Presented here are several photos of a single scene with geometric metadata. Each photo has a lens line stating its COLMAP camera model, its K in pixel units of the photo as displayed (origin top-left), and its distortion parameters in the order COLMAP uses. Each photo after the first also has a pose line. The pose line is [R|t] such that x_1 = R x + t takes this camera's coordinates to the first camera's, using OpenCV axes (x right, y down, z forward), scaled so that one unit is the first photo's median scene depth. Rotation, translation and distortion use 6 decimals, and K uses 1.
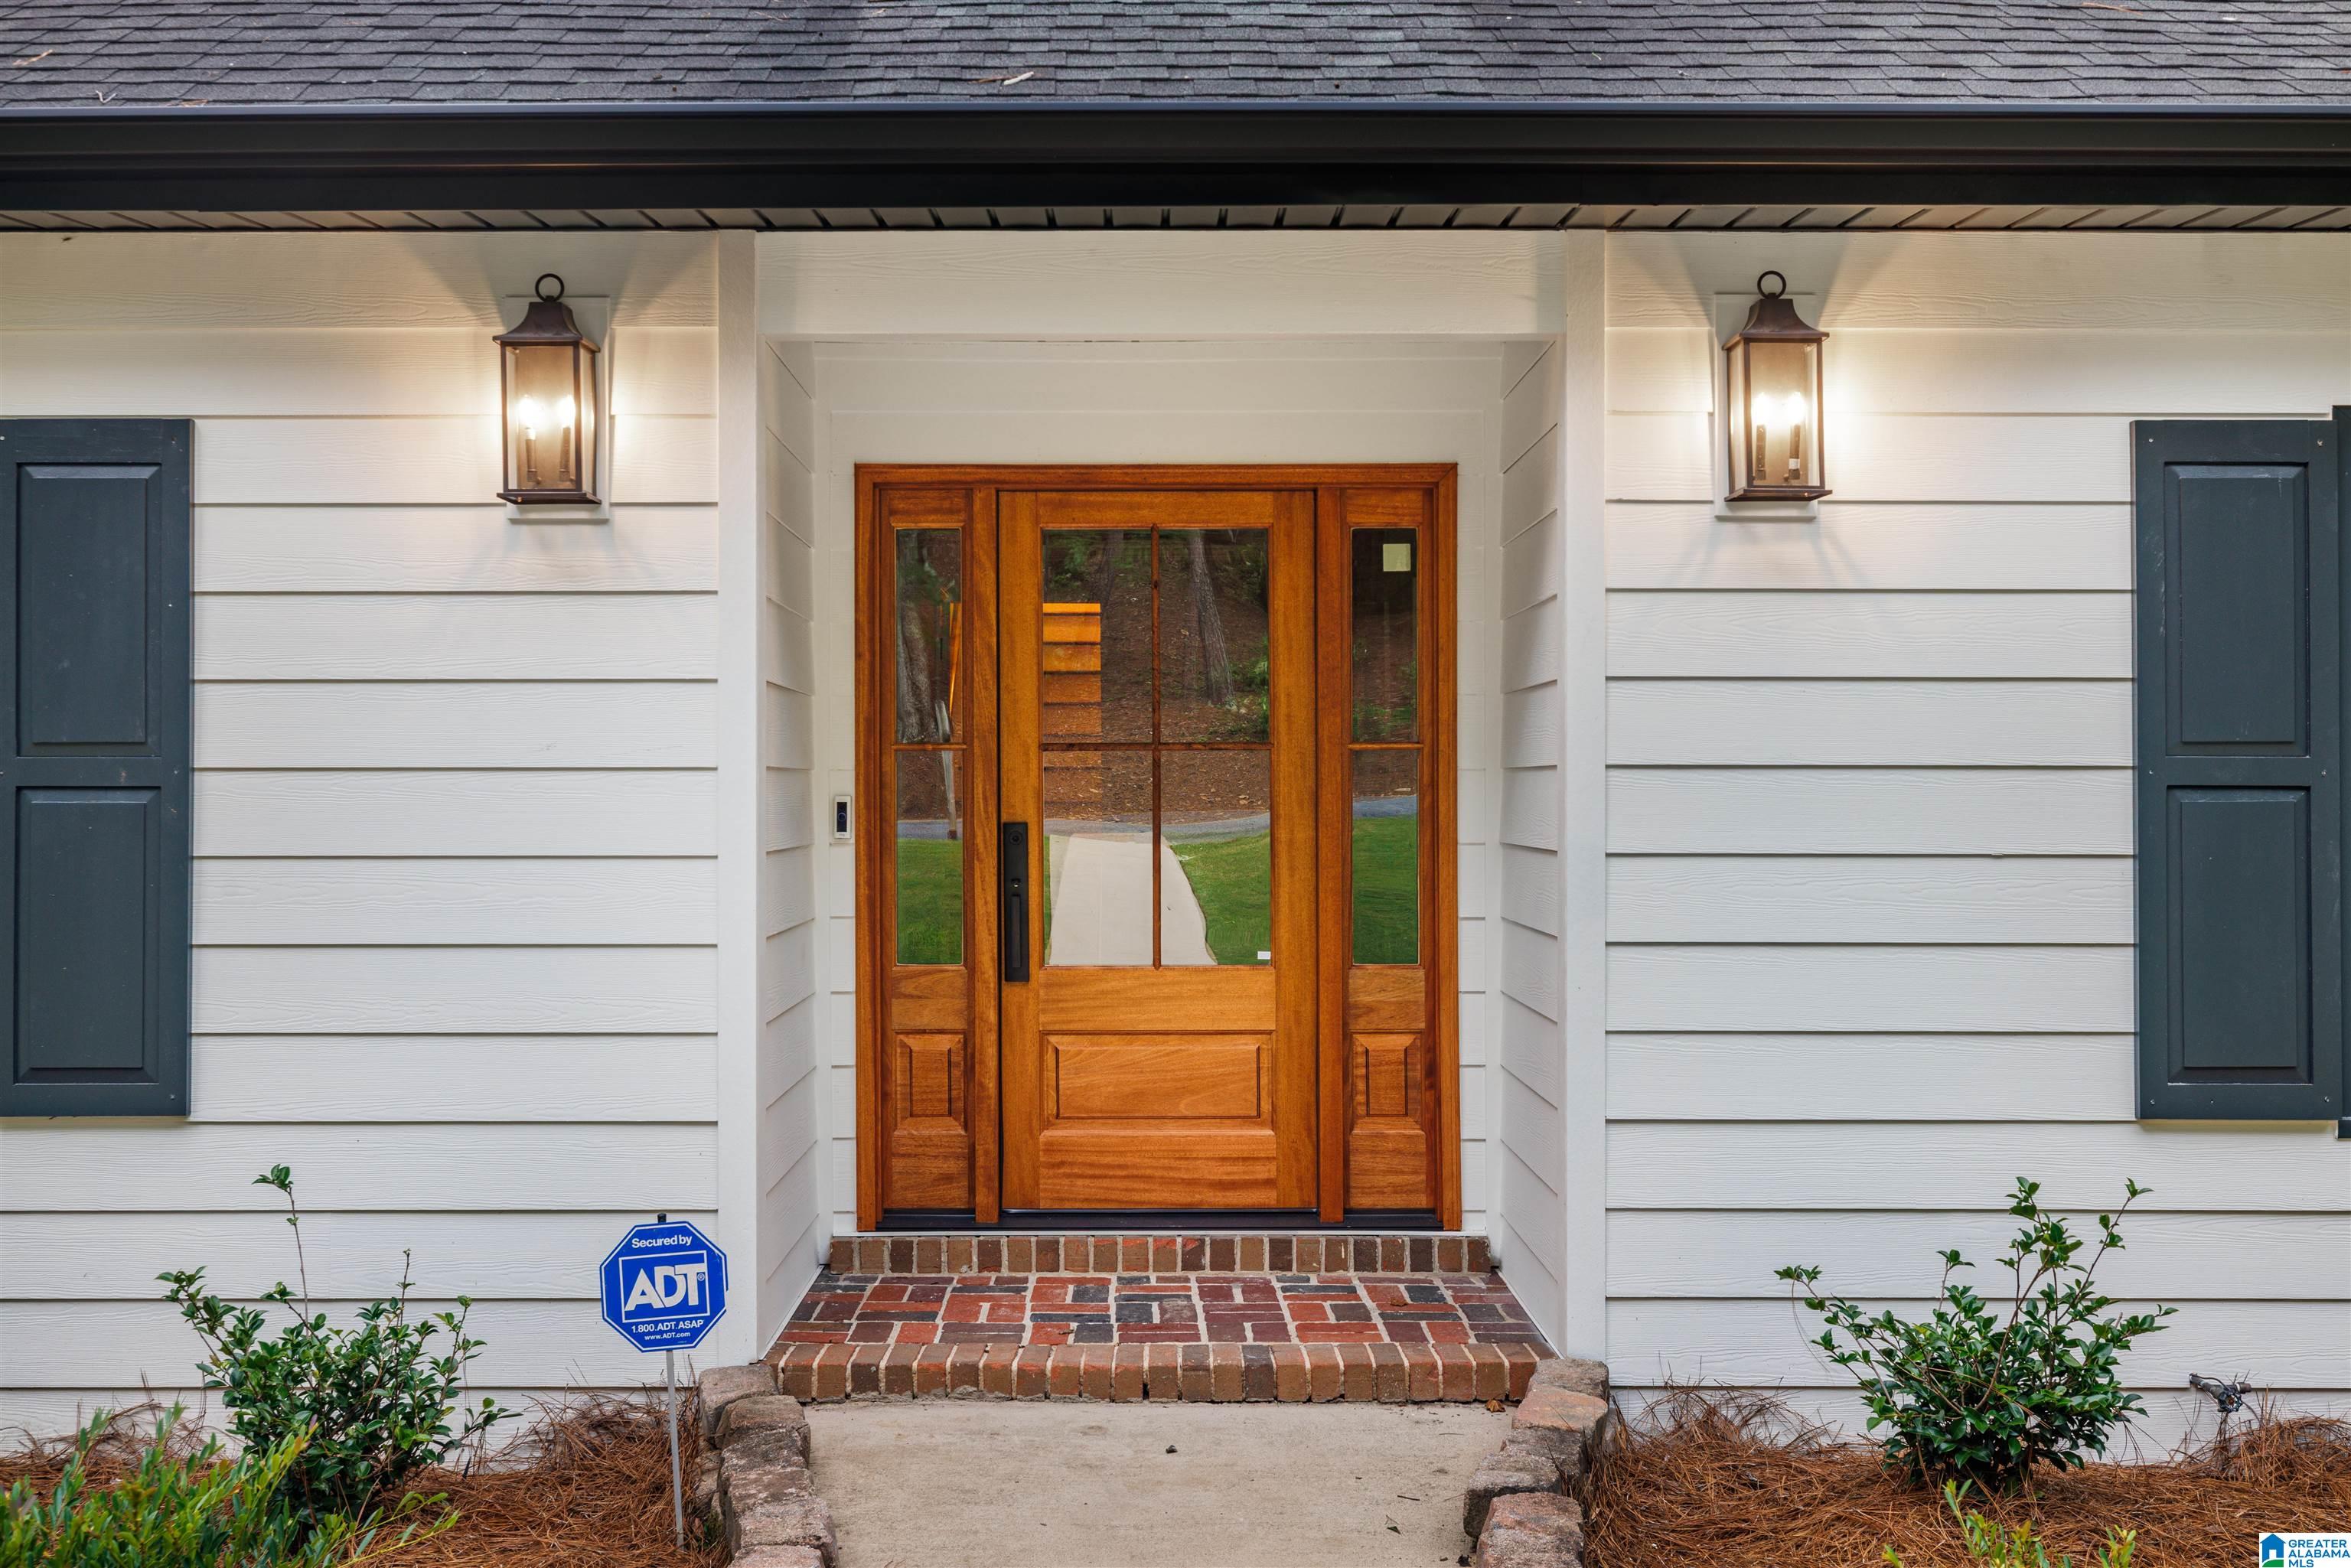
lens RADIAL K [[2433.3, 0, 1092.8], [0, 2433.3, 785.9], [0, 0, 1]] dist [-0.003844, 0.012624]
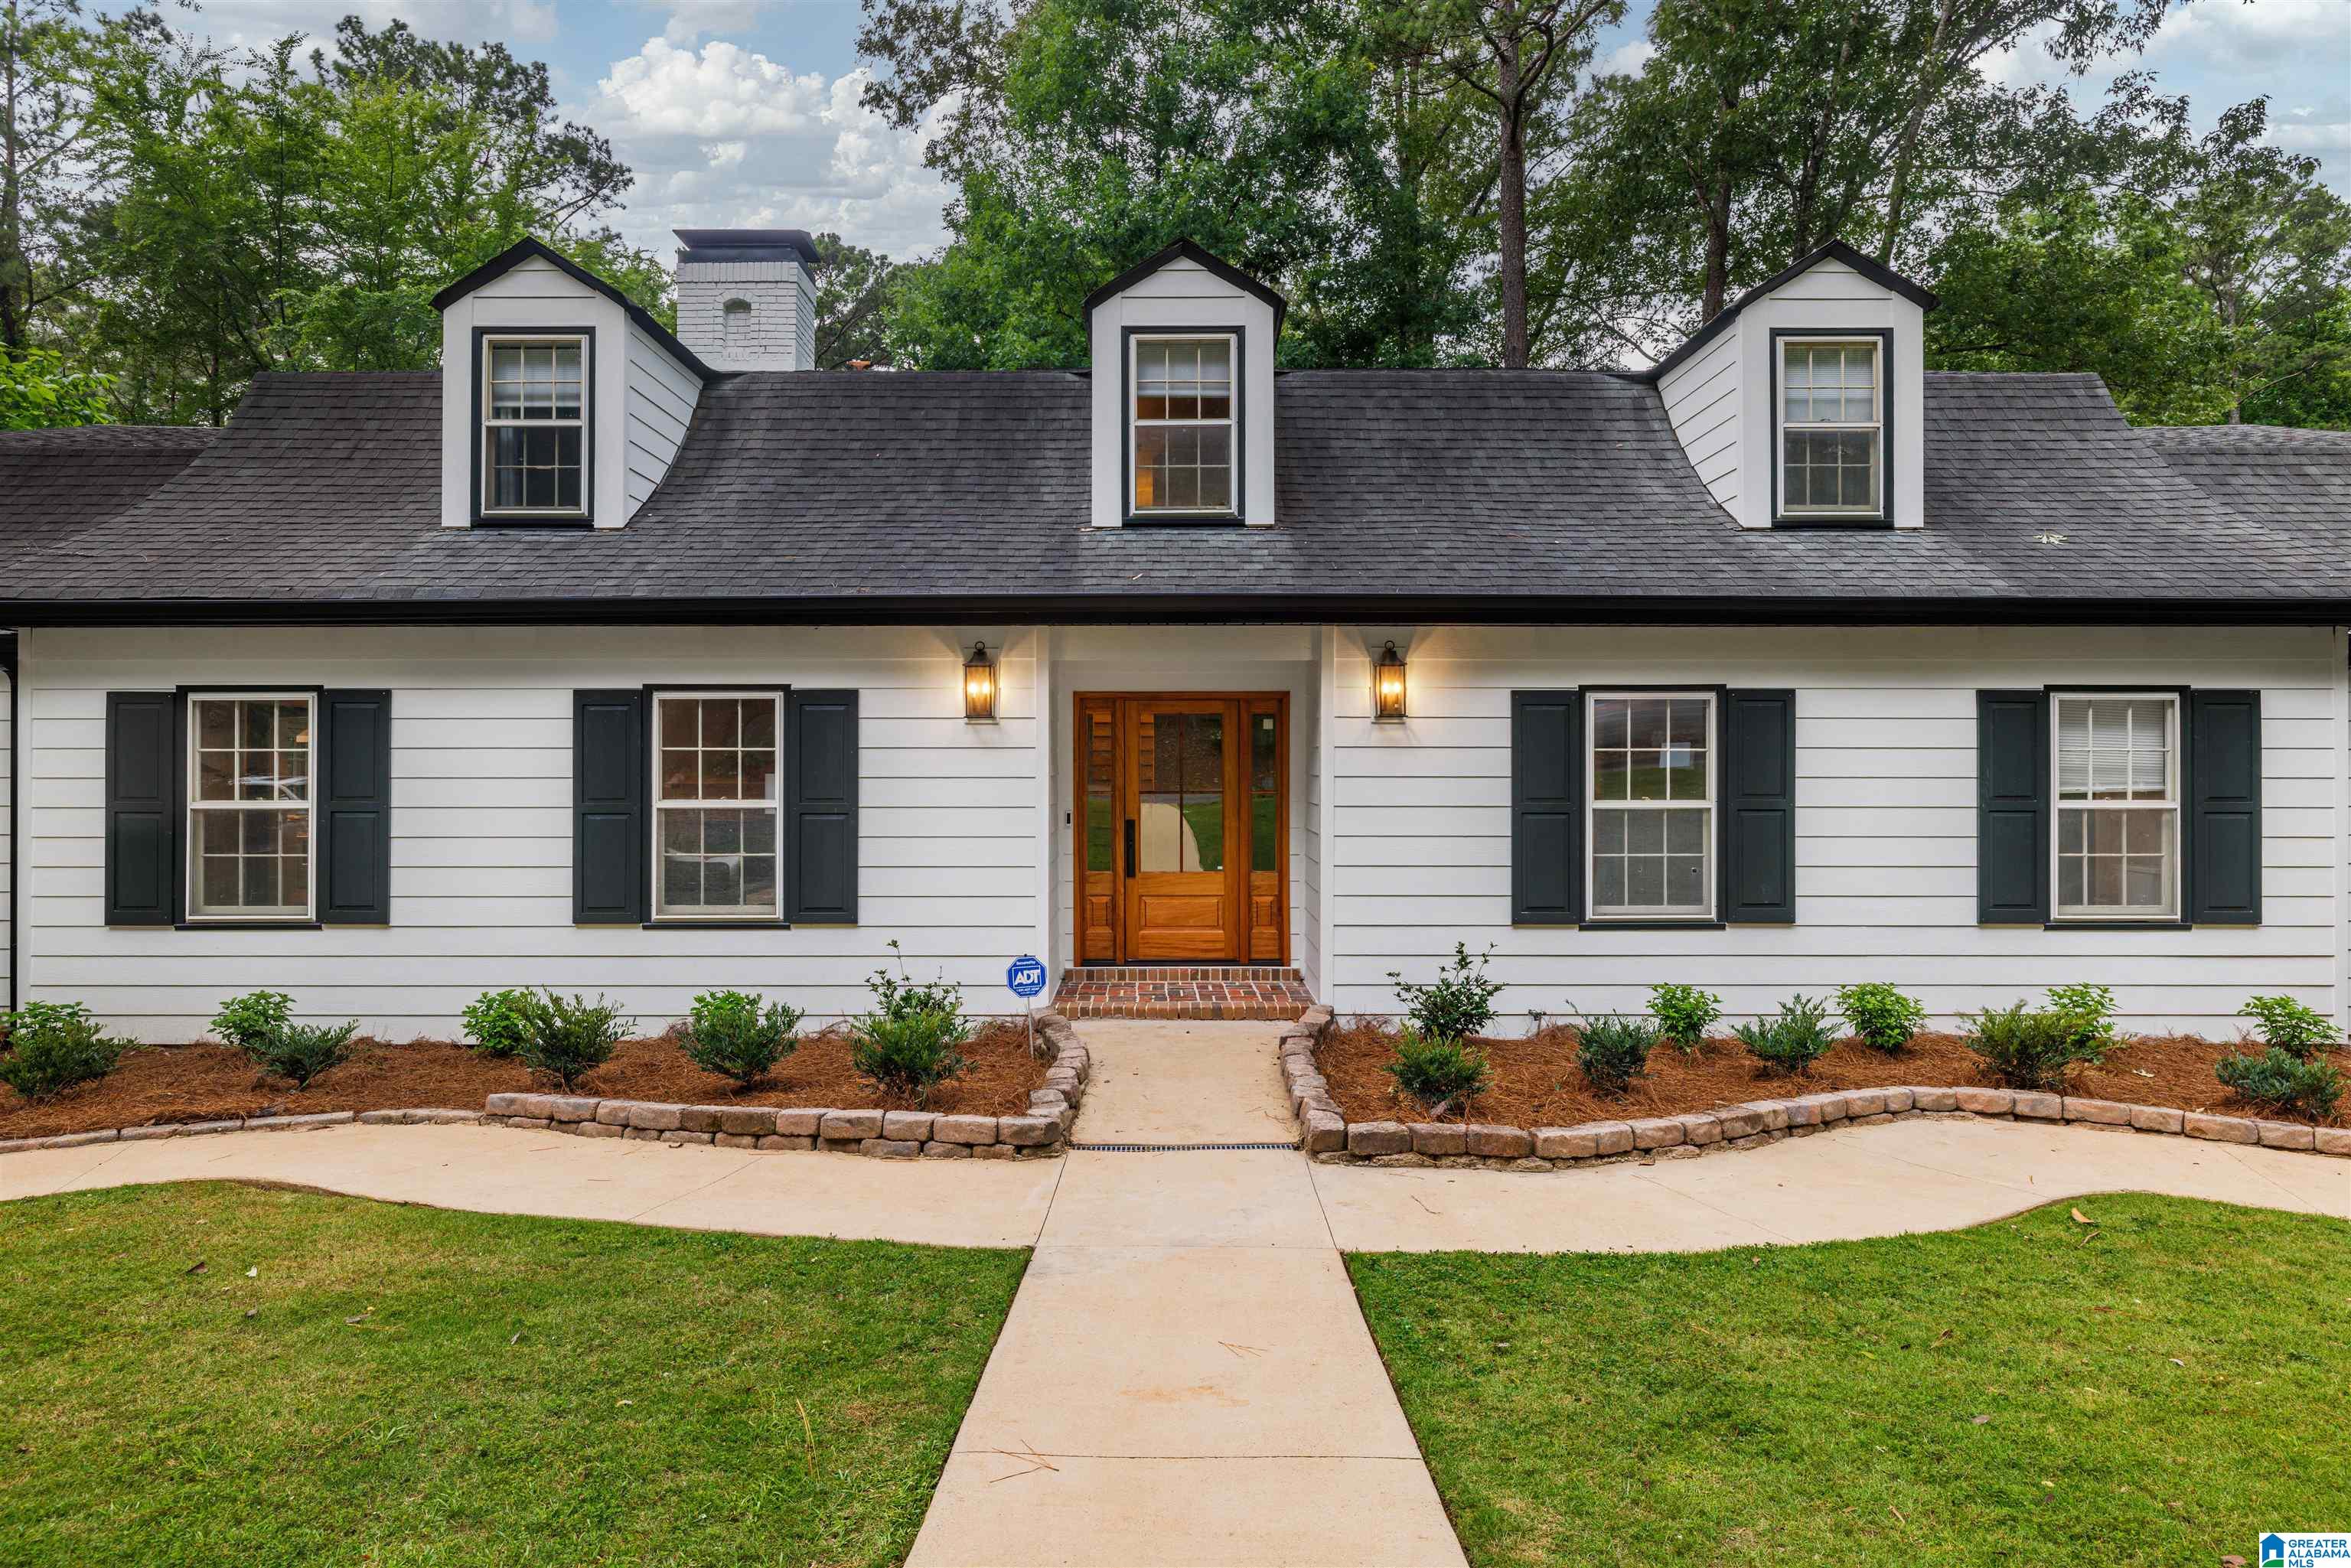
lens RADIAL K [[1258.9, 0, 1175.5], [0, 1258.9, 784.0], [0, 0, 1]] dist [-0.000081, -0.000025]
pose [[0.999545, 0.002178, 0.030085, -0.029181], [-0.002592, 0.999902, 0.013741, -0.055721], [-0.030052, -0.013813, 0.999453, -0.529948]]
